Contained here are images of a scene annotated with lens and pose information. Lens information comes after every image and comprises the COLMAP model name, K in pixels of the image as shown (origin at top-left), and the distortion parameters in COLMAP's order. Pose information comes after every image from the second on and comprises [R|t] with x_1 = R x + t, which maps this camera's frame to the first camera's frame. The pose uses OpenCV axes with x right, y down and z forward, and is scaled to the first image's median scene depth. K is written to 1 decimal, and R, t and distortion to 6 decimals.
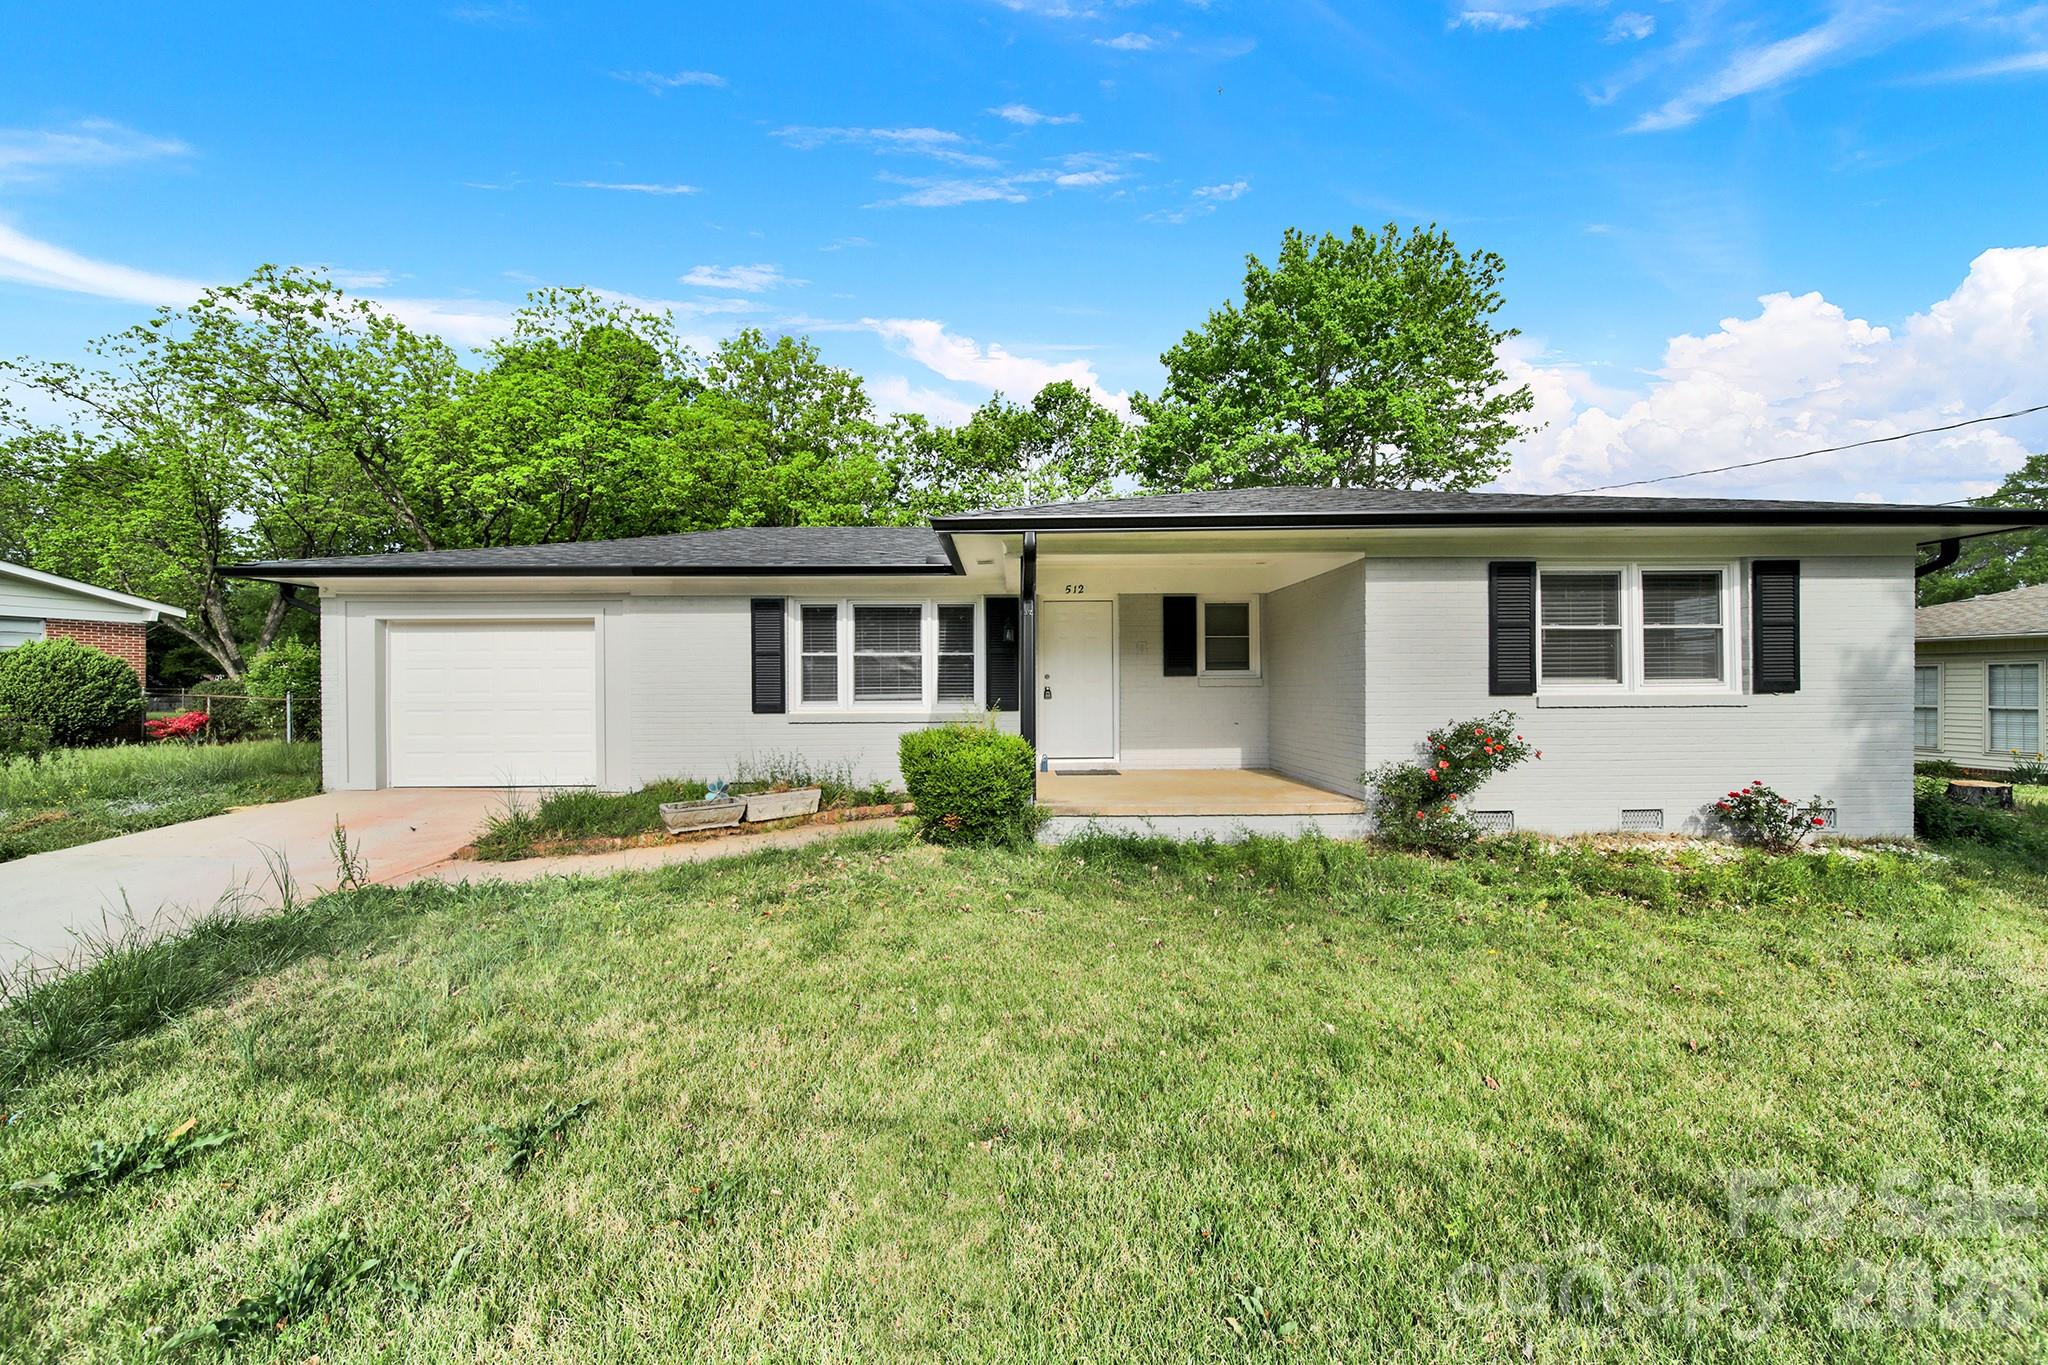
lens RADIAL K [[746.8, 0, 1015.4], [0, 746.8, 674.4], [0, 0, 1]] dist [-0.005947, -0.000064]
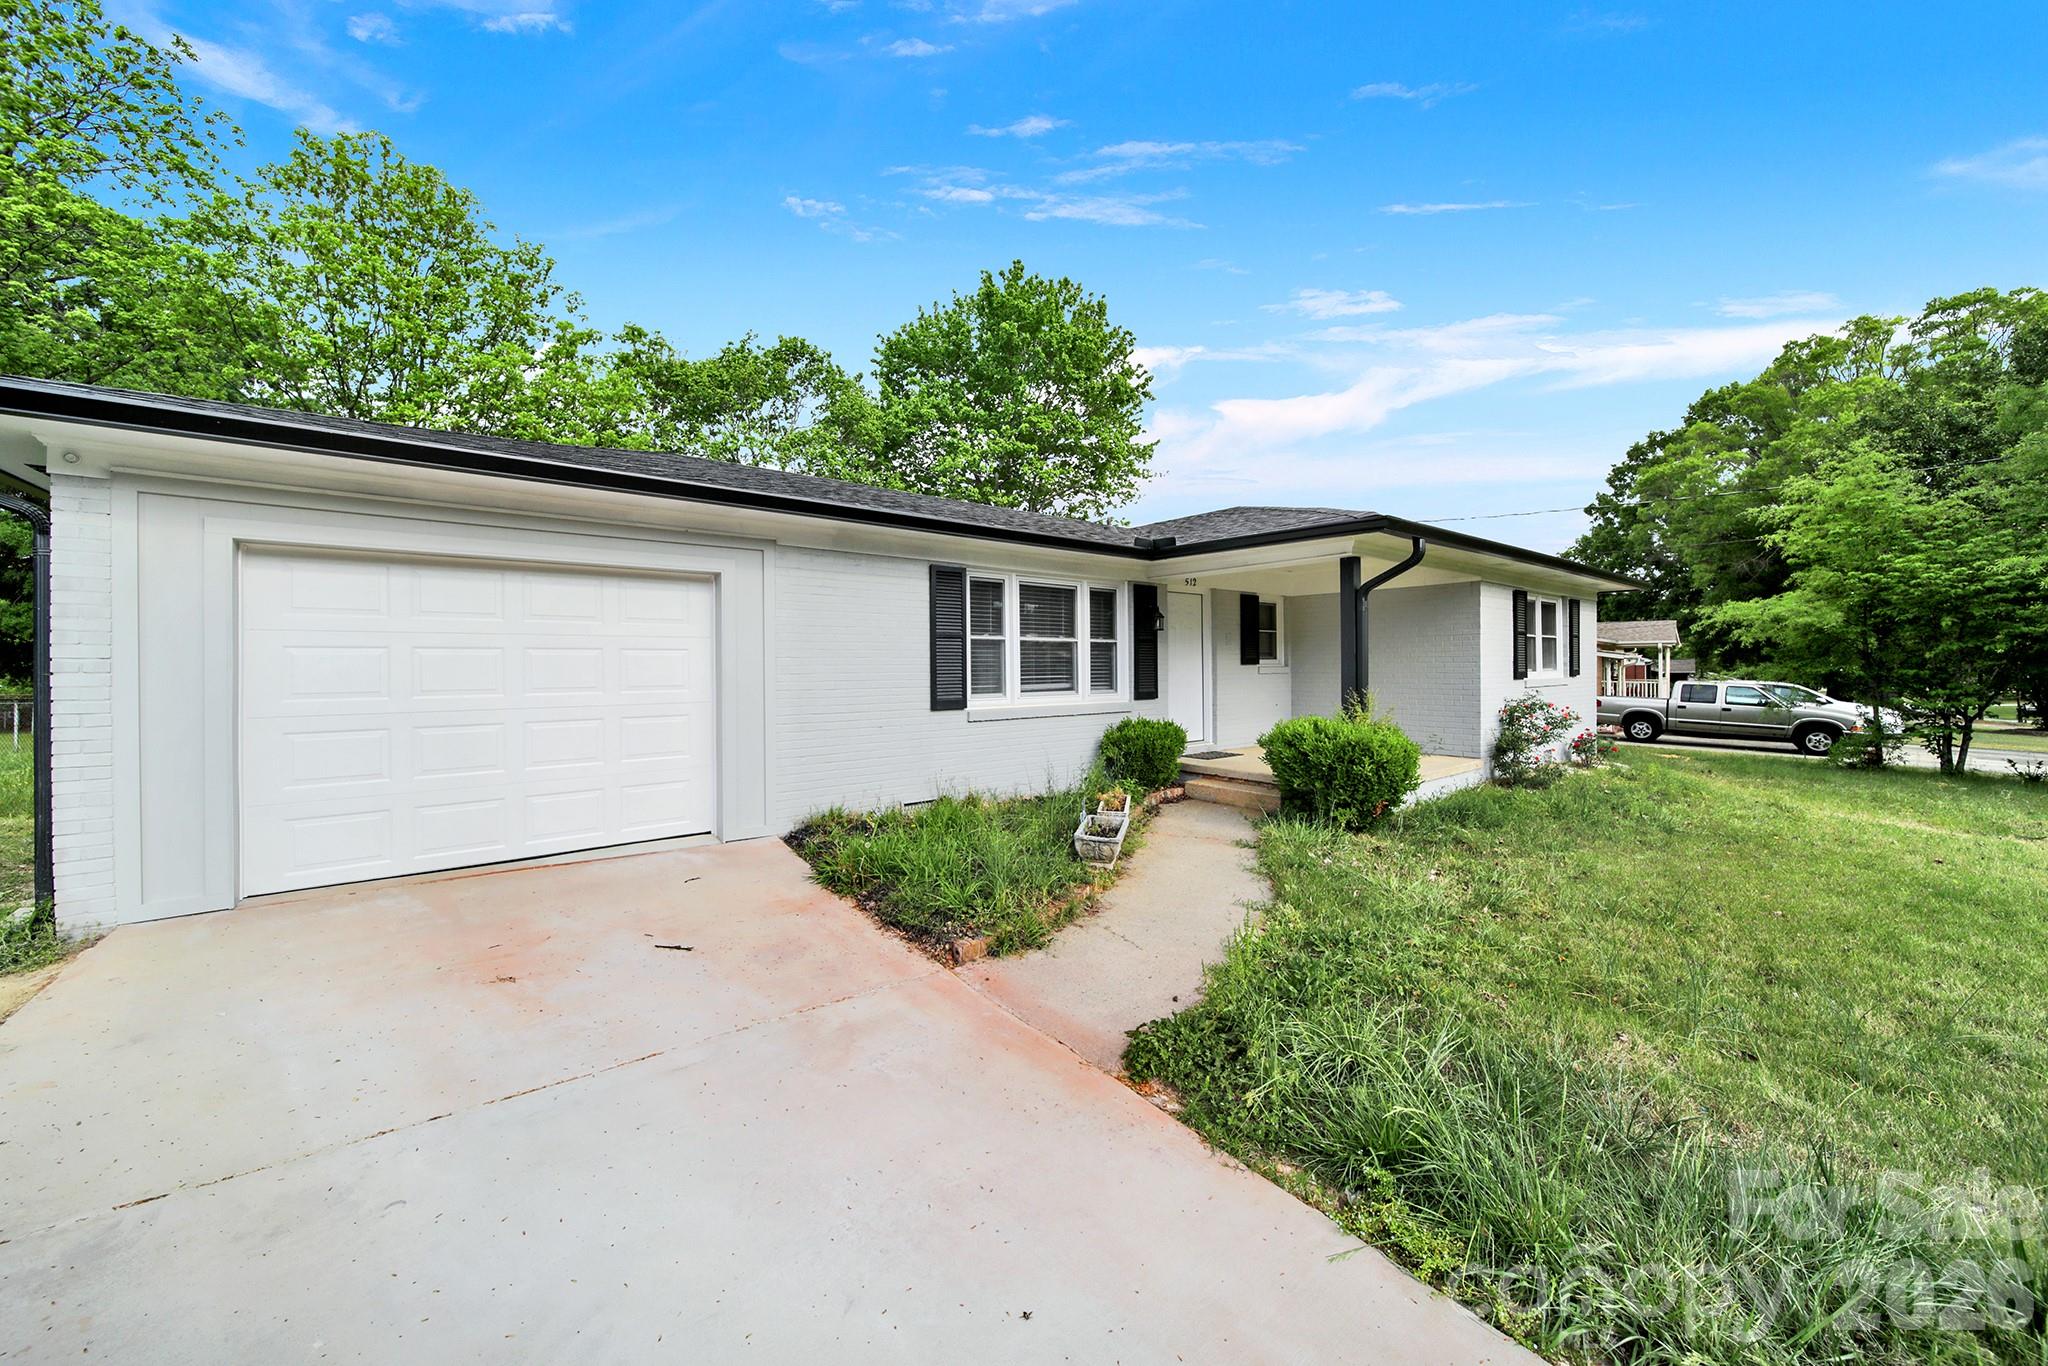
lens RADIAL K [[746.8, 0, 1015.4], [0, 746.8, 674.9], [0, 0, 1]] dist [-0.005947, -0.000064]
pose [[0.791928, -0.006115, 0.610583, -0.747430], [-0.005534, 0.999837, 0.017190, -0.000056], [-0.610589, -0.016992, 0.791765, 0.323885]]
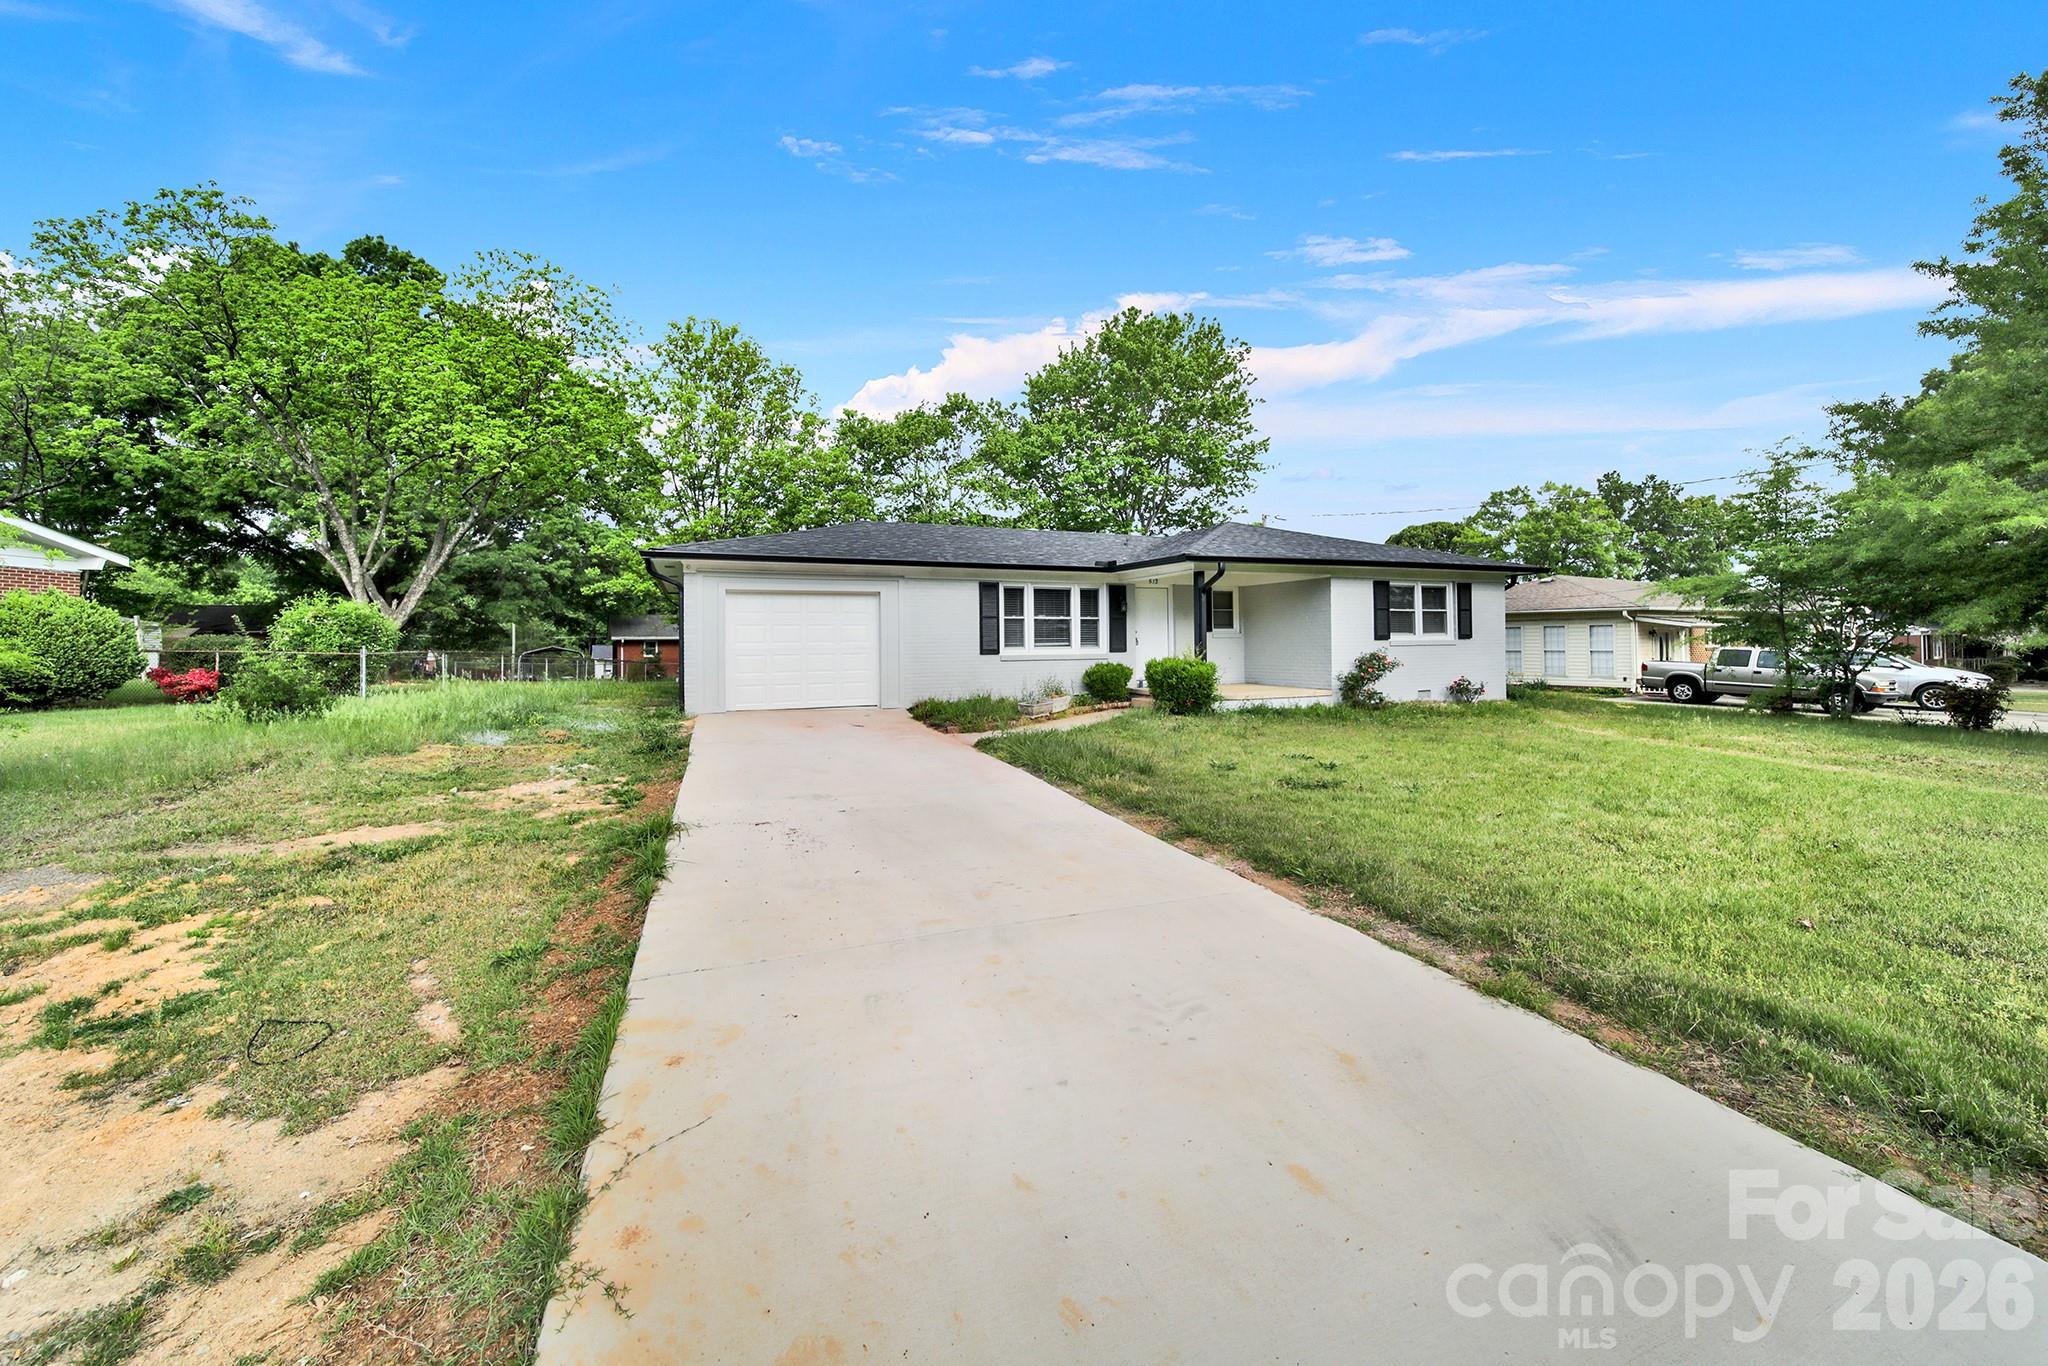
lens RADIAL K [[746.8, 0, 1015.4], [0, 746.8, 674.9], [0, 0, 1]] dist [-0.005947, -0.000064]
pose [[0.922686, -0.018986, 0.385083, -0.878365], [-0.001608, 0.998589, 0.053086, 0.010646], [-0.385548, -0.049601, 0.921354, -0.475366]]
